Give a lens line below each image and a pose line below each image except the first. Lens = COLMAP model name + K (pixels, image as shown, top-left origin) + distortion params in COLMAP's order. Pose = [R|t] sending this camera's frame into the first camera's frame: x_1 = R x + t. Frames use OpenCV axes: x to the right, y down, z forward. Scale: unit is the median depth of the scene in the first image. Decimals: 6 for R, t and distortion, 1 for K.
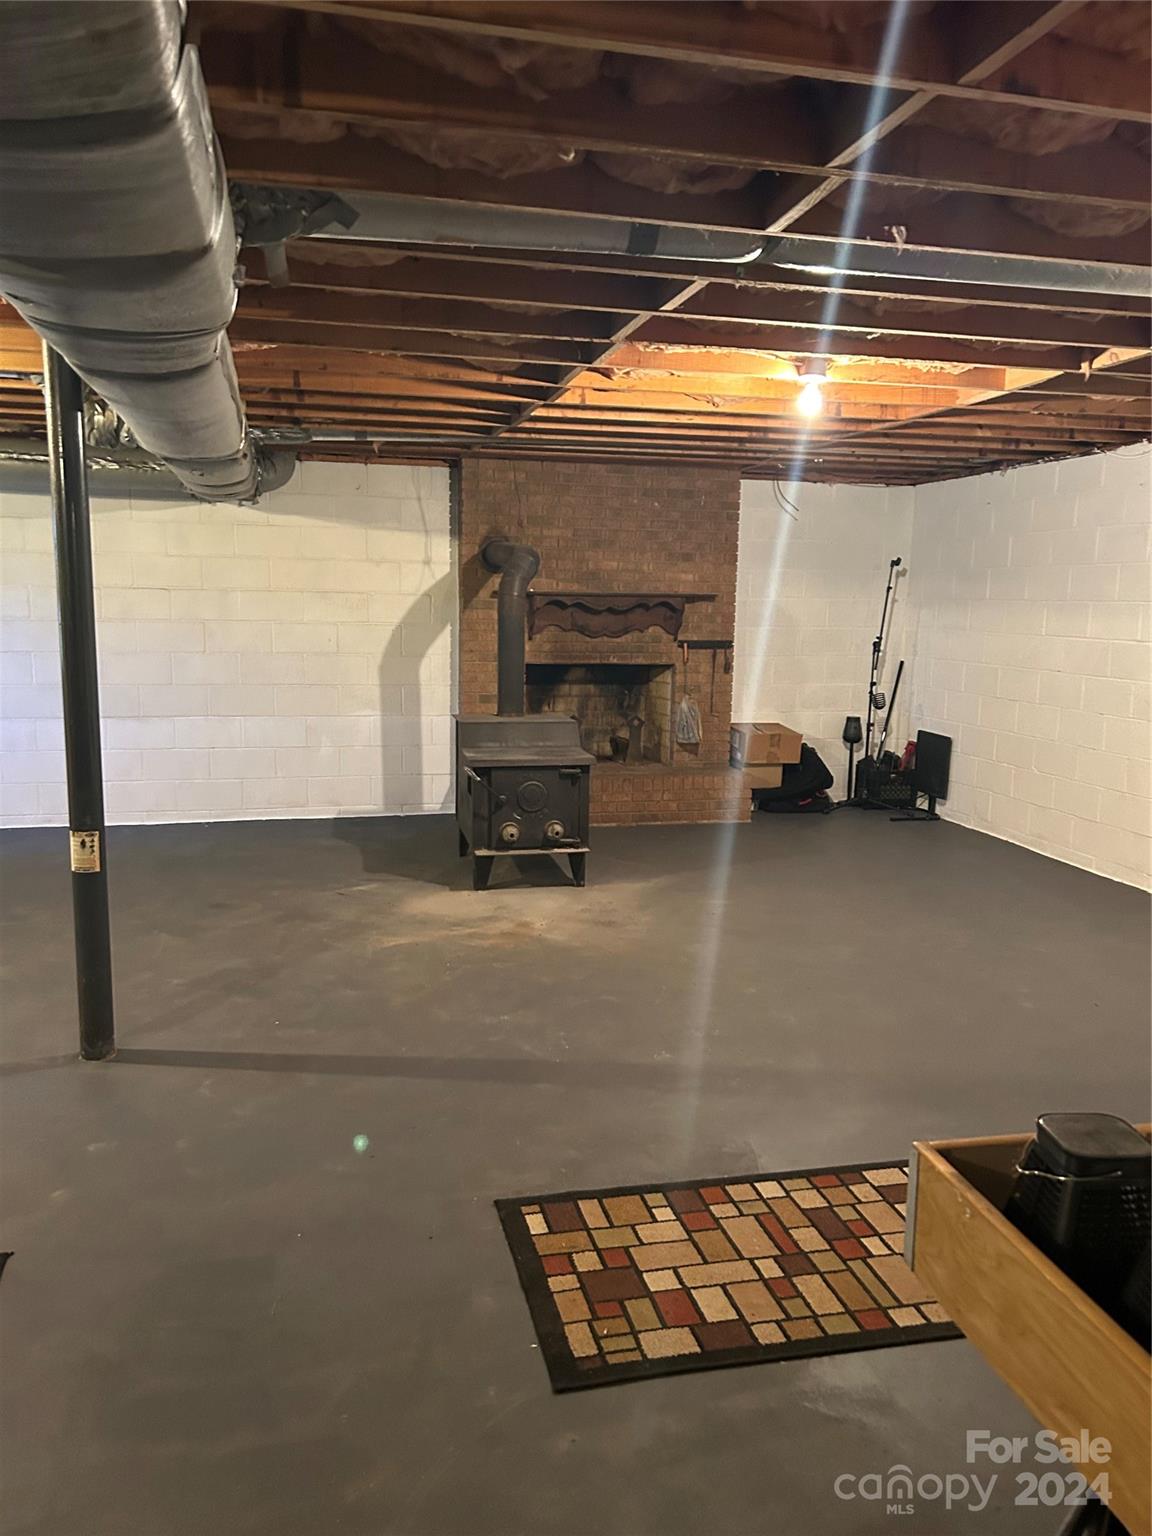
lens RADIAL K [[1159.0, 0, 580.3], [0, 1159.0, 766.1], [0, 0, 1]] dist [0.097641, -0.129050]
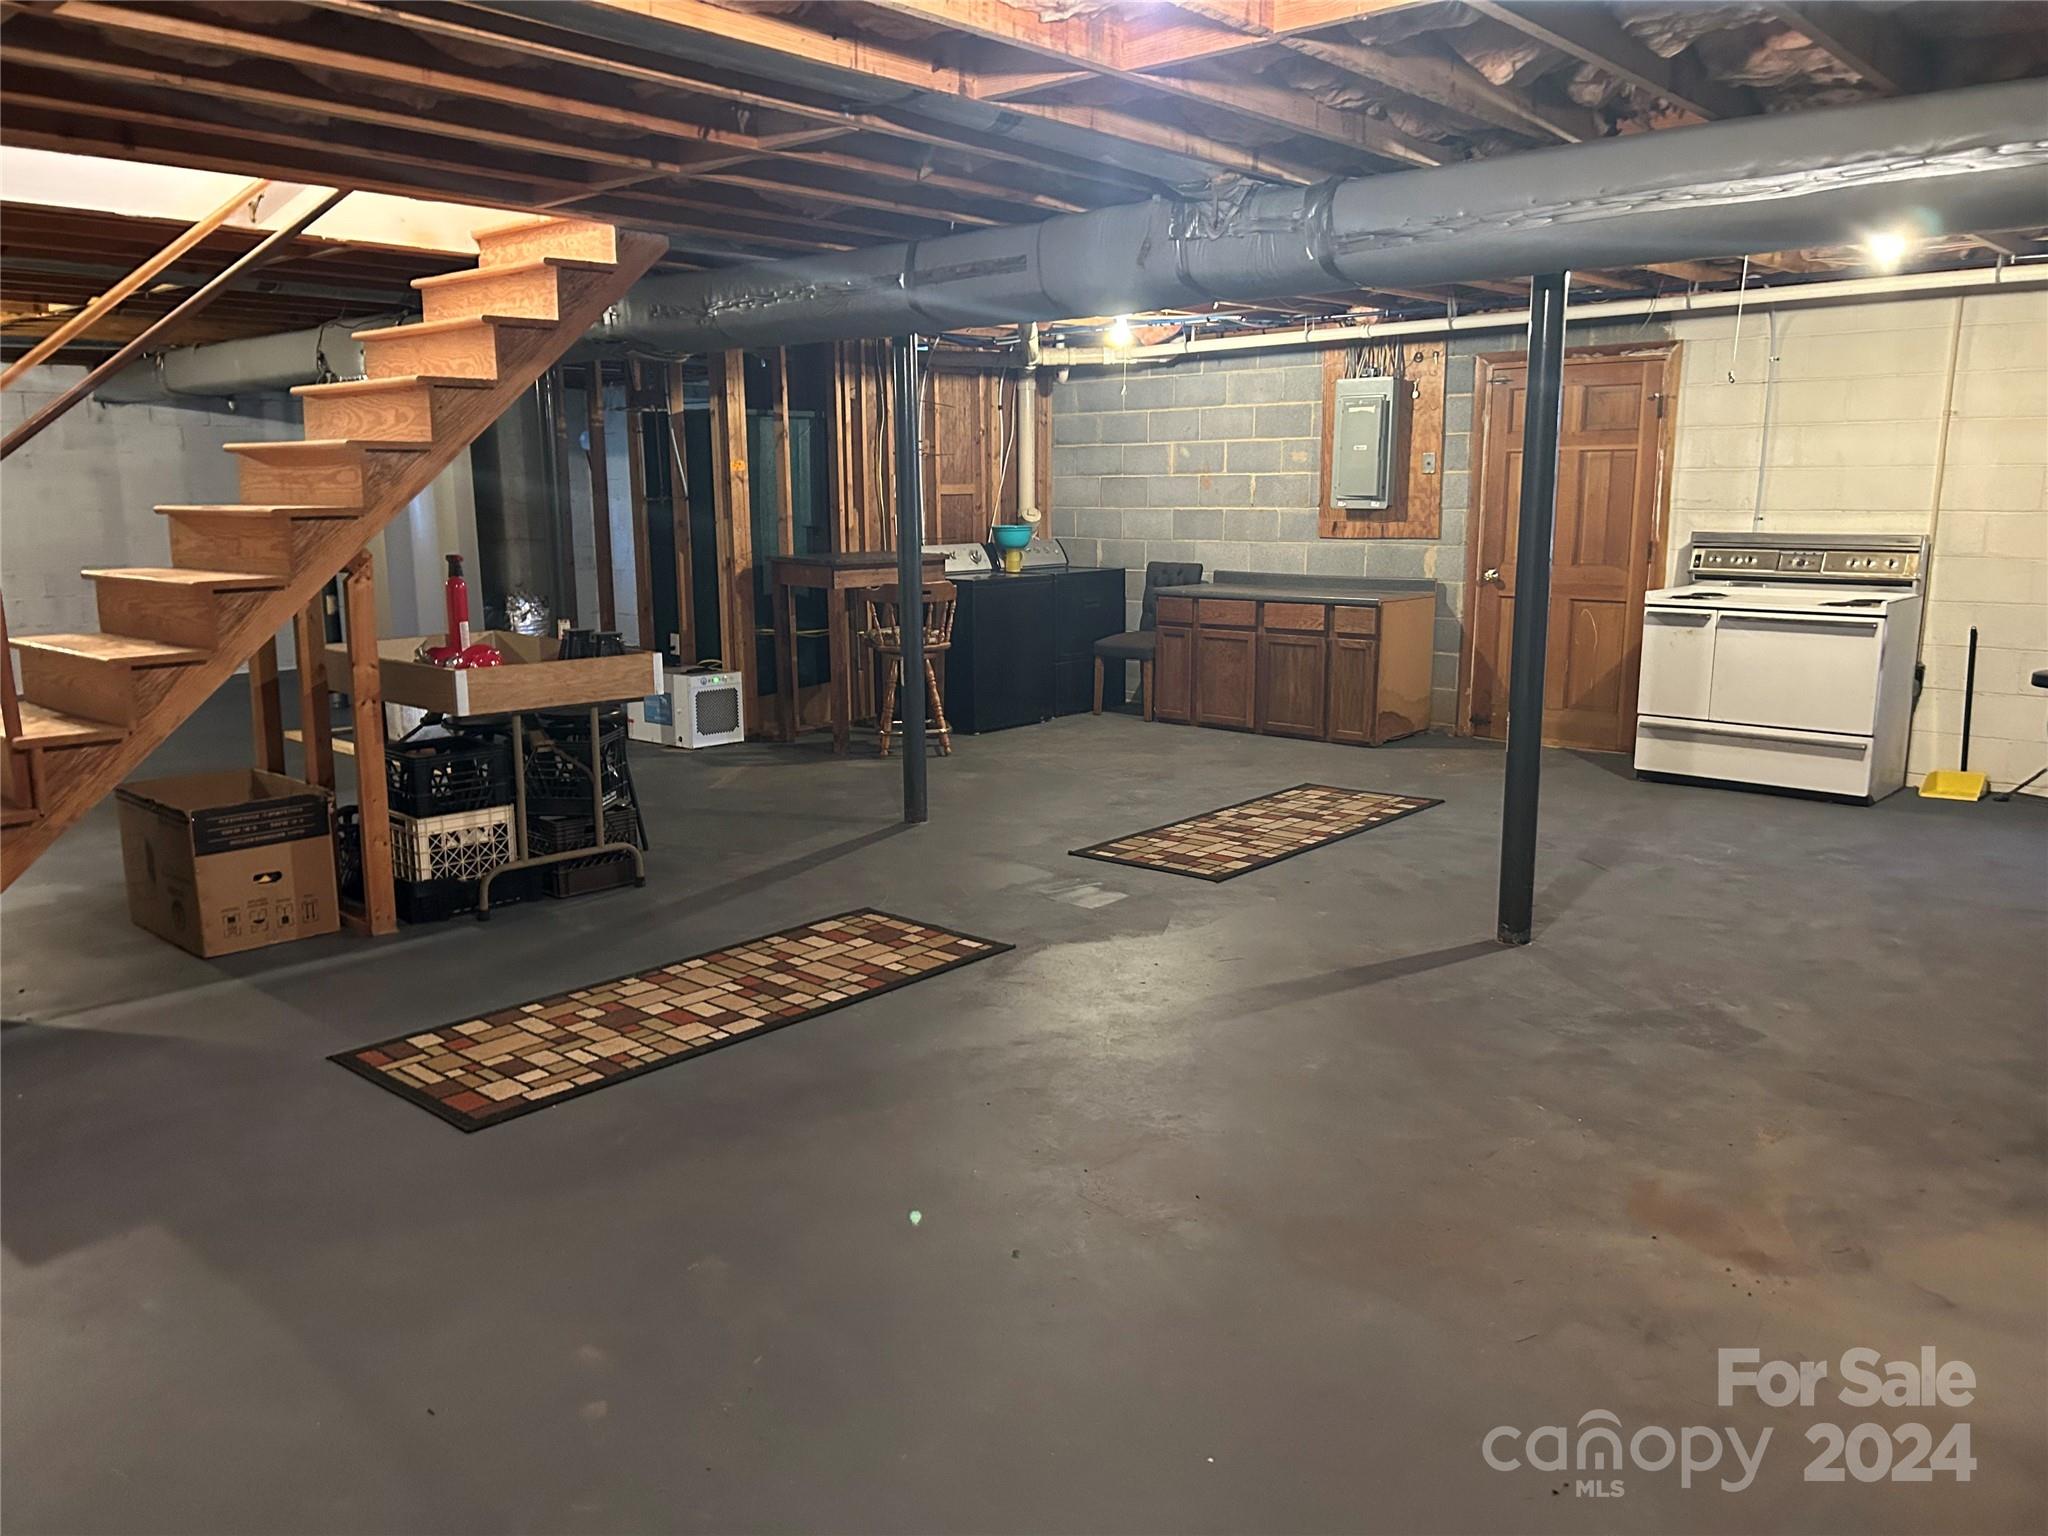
lens RADIAL K [[1545.3, 0, 1028.3], [0, 1545.3, 766.7], [0, 0, 1]] dist [0.097641, -0.129050]
pose [[-0.825522, 0.085590, -0.557843, 0.869956], [-0.094764, 0.953378, 0.286513, -0.313171], [0.556358, 0.289386, -0.778924, 2.337162]]
